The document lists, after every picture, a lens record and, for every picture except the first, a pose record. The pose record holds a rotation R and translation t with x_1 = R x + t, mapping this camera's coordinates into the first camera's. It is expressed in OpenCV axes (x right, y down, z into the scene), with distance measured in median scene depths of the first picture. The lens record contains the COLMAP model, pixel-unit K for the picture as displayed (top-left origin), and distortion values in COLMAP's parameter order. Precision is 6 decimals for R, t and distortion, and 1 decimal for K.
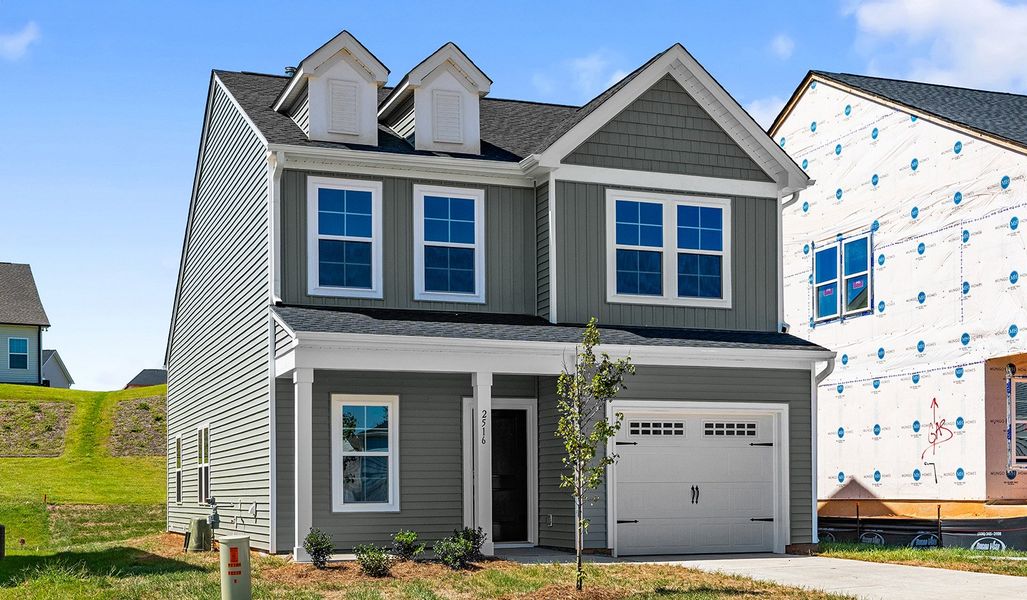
lens RADIAL K [[1255.0, 0, 513.5], [0, 1255.0, 300.0], [0, 0, 1]] dist [0.001549, 0.000501]
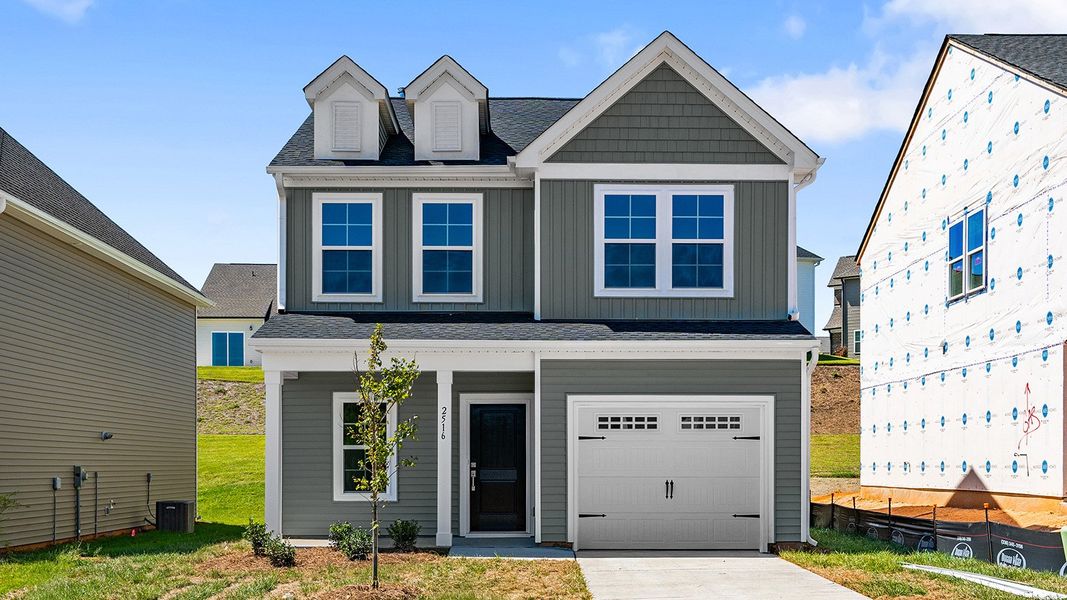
lens RADIAL K [[1162.7, 0, 533.5], [0, 1162.7, 300.0], [0, 0, 1]] dist [-0.001907, -0.000180]
pose [[0.944212, -0.037715, -0.327171, 0.330673], [0.042365, 0.999077, 0.007097, -0.004370], [0.326602, -0.020562, 0.944938, 0.099922]]
